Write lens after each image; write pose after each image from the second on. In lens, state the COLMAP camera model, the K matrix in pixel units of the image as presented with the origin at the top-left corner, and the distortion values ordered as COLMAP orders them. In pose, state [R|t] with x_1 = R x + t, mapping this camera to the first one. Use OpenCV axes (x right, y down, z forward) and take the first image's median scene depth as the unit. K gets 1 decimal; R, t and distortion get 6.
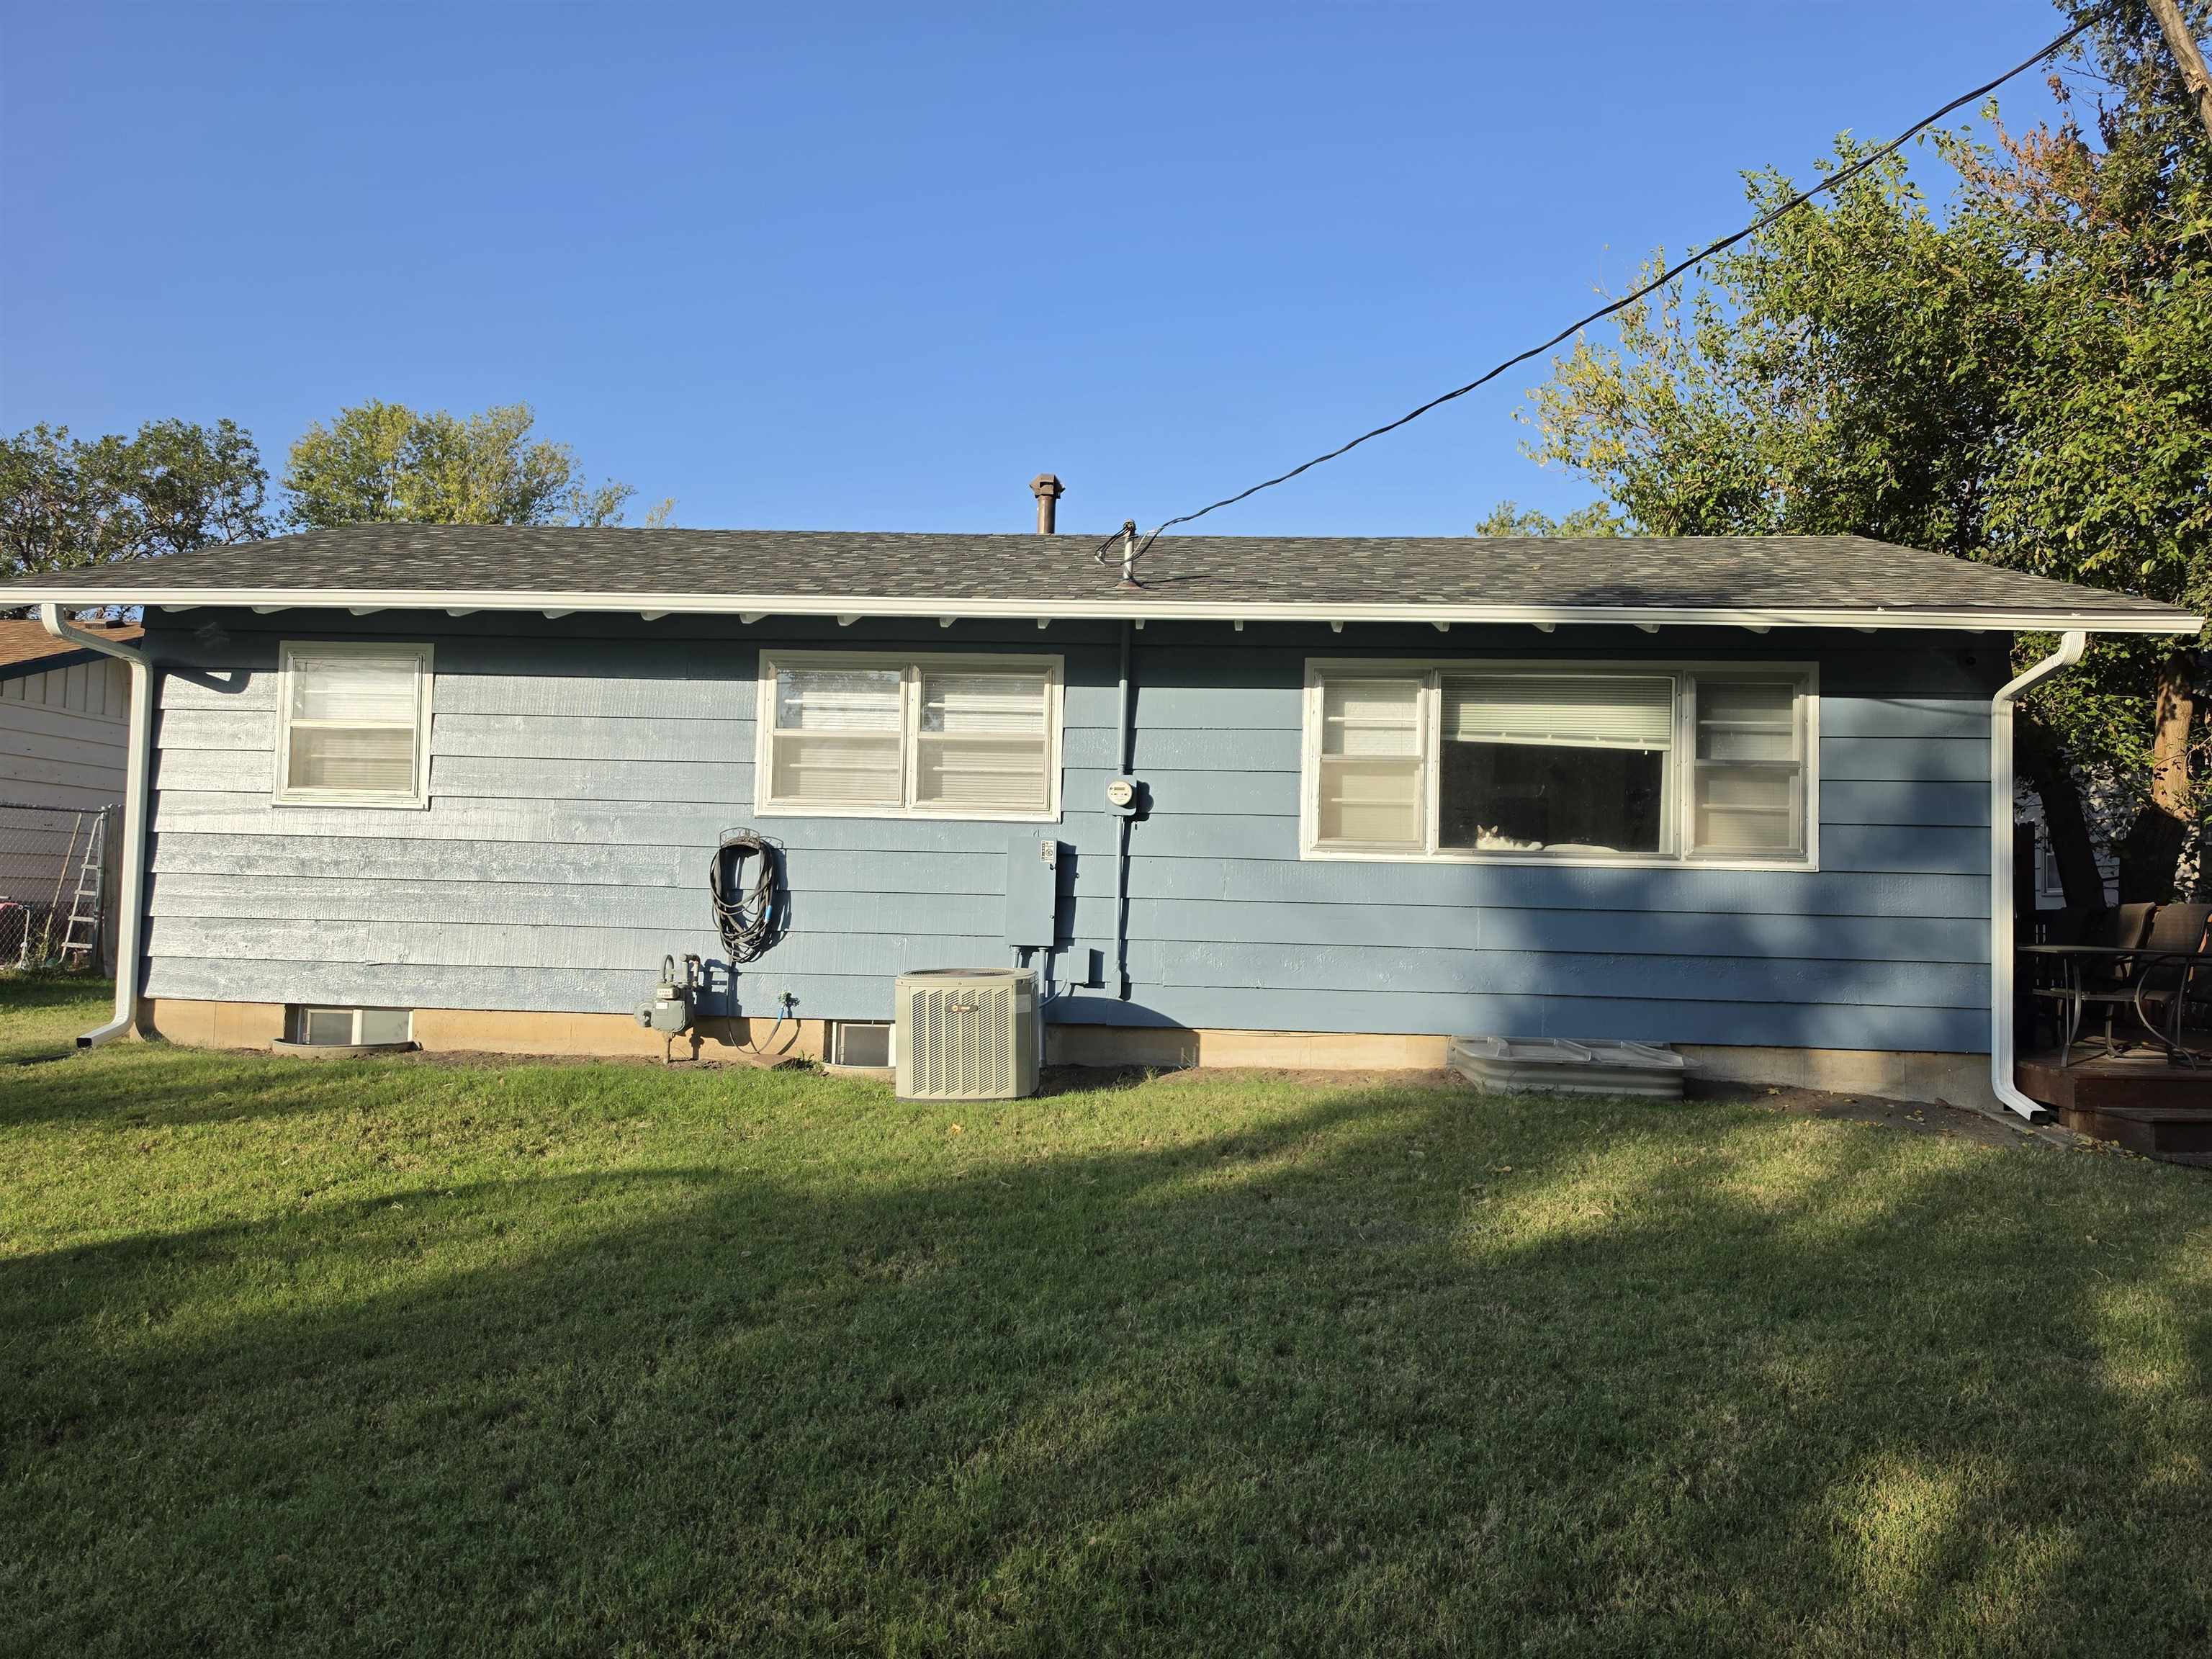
lens RADIAL K [[1540.8, 0, 1058.7], [0, 1540.8, 831.3], [0, 0, 1]] dist [0.074745, -0.112143]
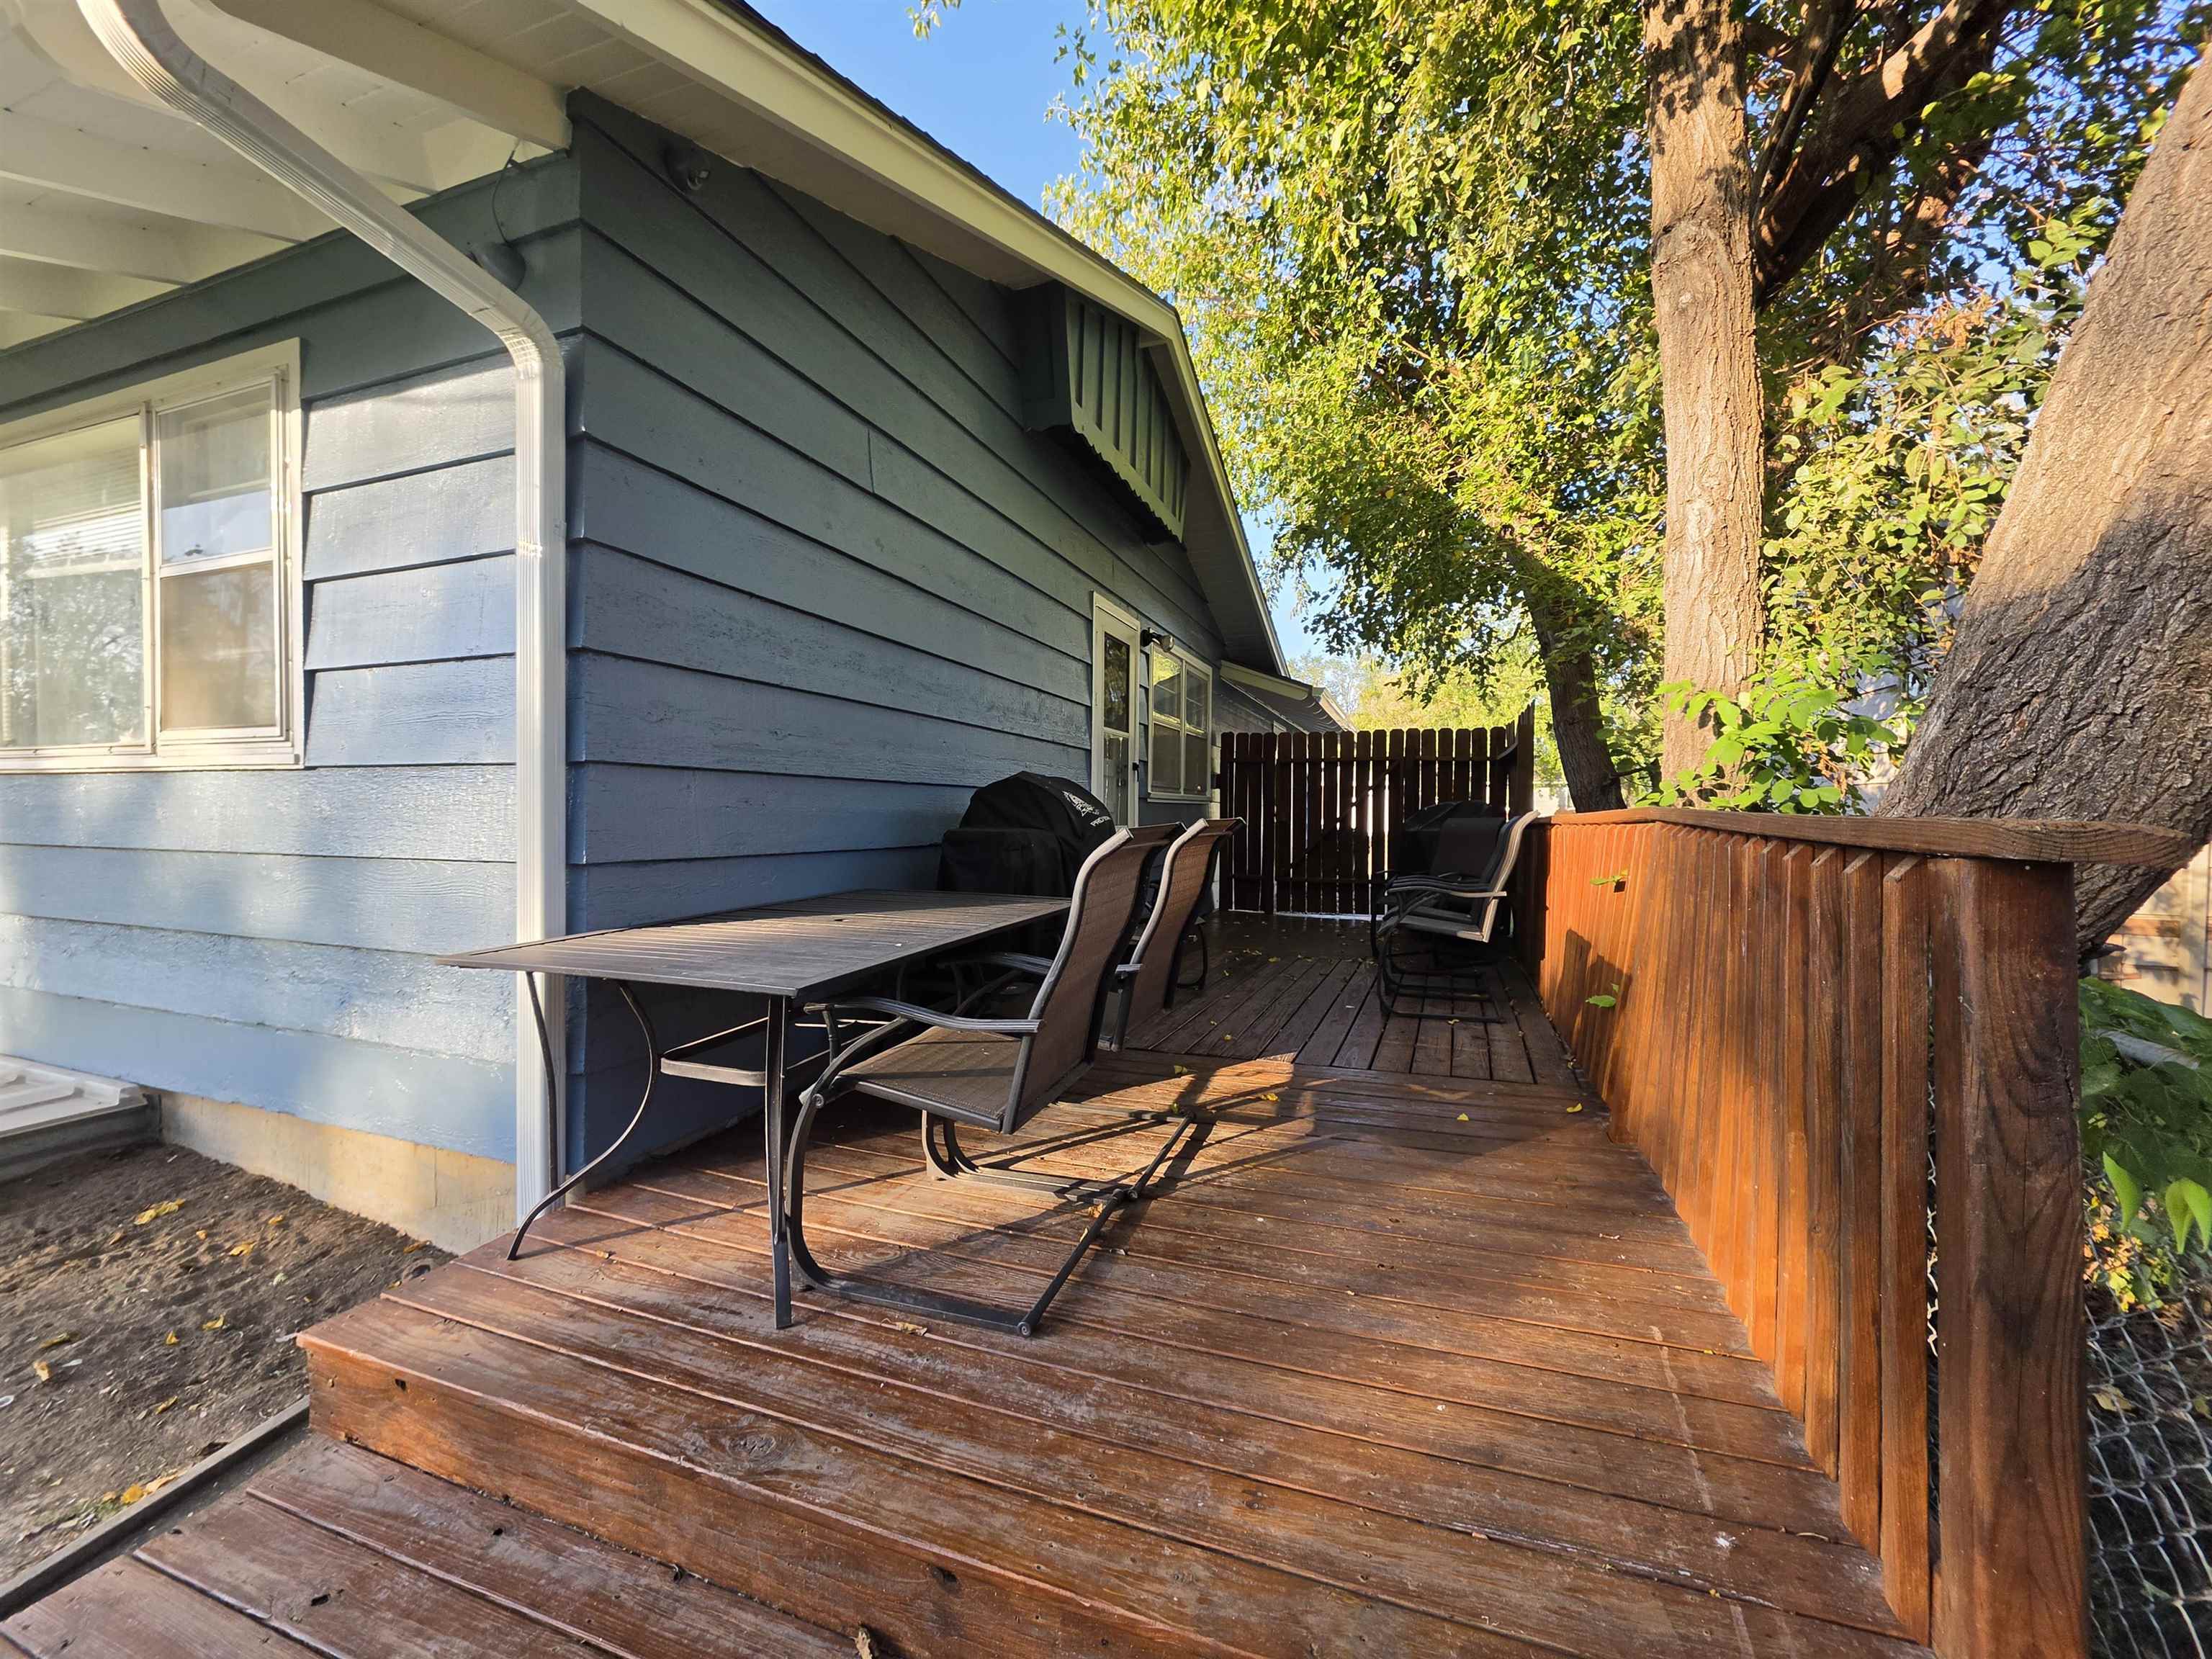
lens RADIAL K [[873.7, 0, 1106.0], [0, 873.7, 829.5], [0, 0, 1]] dist [0.000073, -0.000066]
pose [[0.960743, -0.008796, -0.277299, 0.776617], [0.024872, 0.998203, 0.054510, 0.034604], [0.276322, -0.059267, 0.959236, 0.776582]]
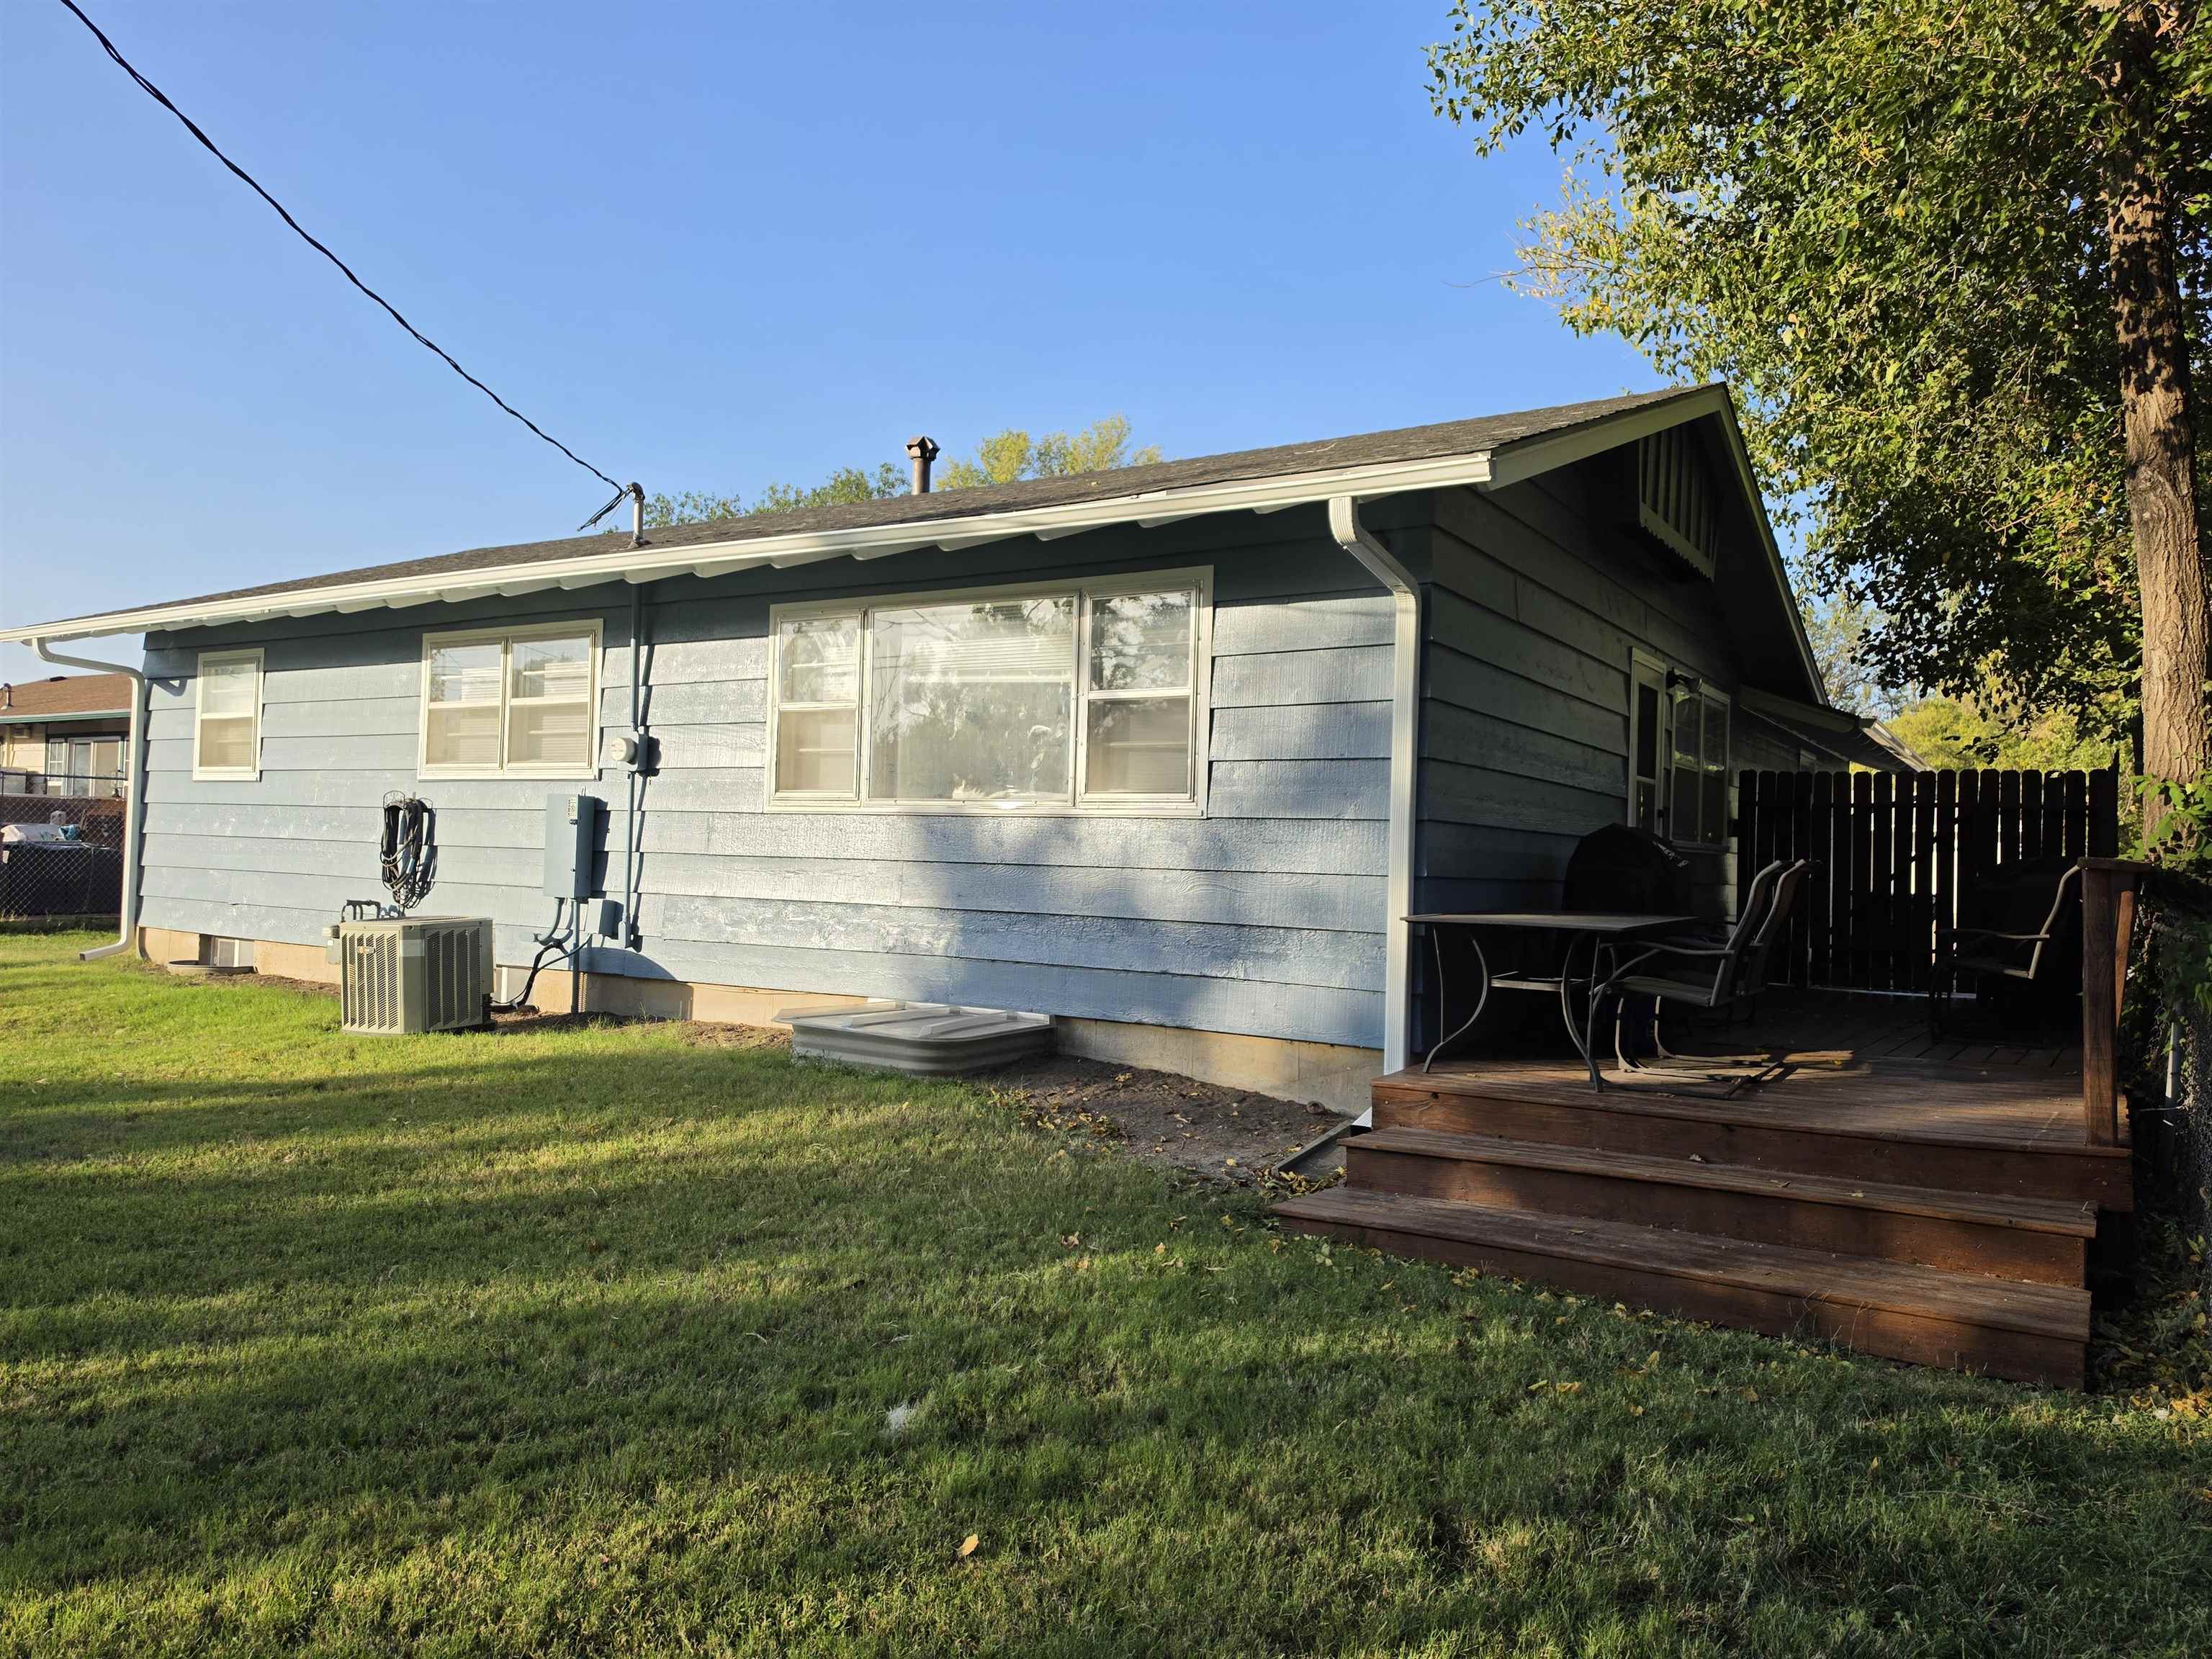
lens RADIAL K [[1540.8, 0, 1058.7], [0, 1540.8, 831.3], [0, 0, 1]] dist [0.074745, -0.112143]
pose [[0.871911, -0.004641, -0.489642, 0.788229], [0.010076, 0.999913, 0.008465, 0.023432], [0.489561, -0.012314, 0.871882, 0.239436]]
